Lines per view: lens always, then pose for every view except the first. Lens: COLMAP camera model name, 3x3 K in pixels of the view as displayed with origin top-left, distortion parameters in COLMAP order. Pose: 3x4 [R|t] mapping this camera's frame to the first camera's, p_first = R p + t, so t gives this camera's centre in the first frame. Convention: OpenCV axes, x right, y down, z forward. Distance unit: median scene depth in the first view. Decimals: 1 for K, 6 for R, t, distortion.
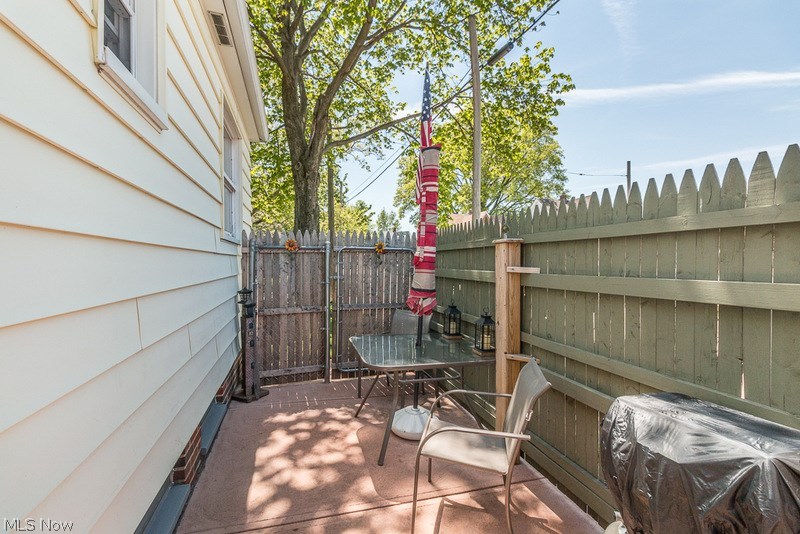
lens RADIAL K [[369.6, 0, 399.1], [0, 369.6, 265.0], [0, 0, 1]] dist [0.000394, 0.002347]
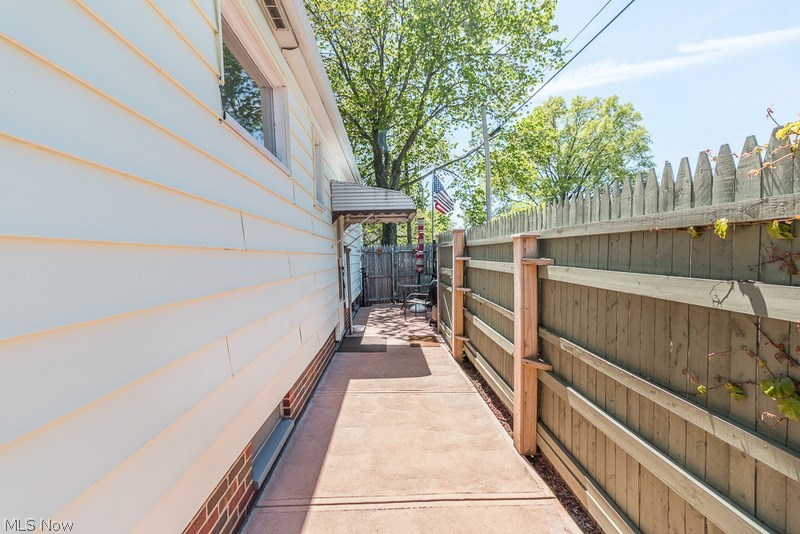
lens RADIAL K [[369.6, 0, 398.6], [0, 369.6, 271.0], [0, 0, 1]] dist [0.000394, 0.002347]
pose [[0.967630, -0.012580, -0.252061, 0.490129], [0.021377, 0.999253, 0.032190, 0.008699], [0.251467, -0.036536, 0.967176, -1.468820]]
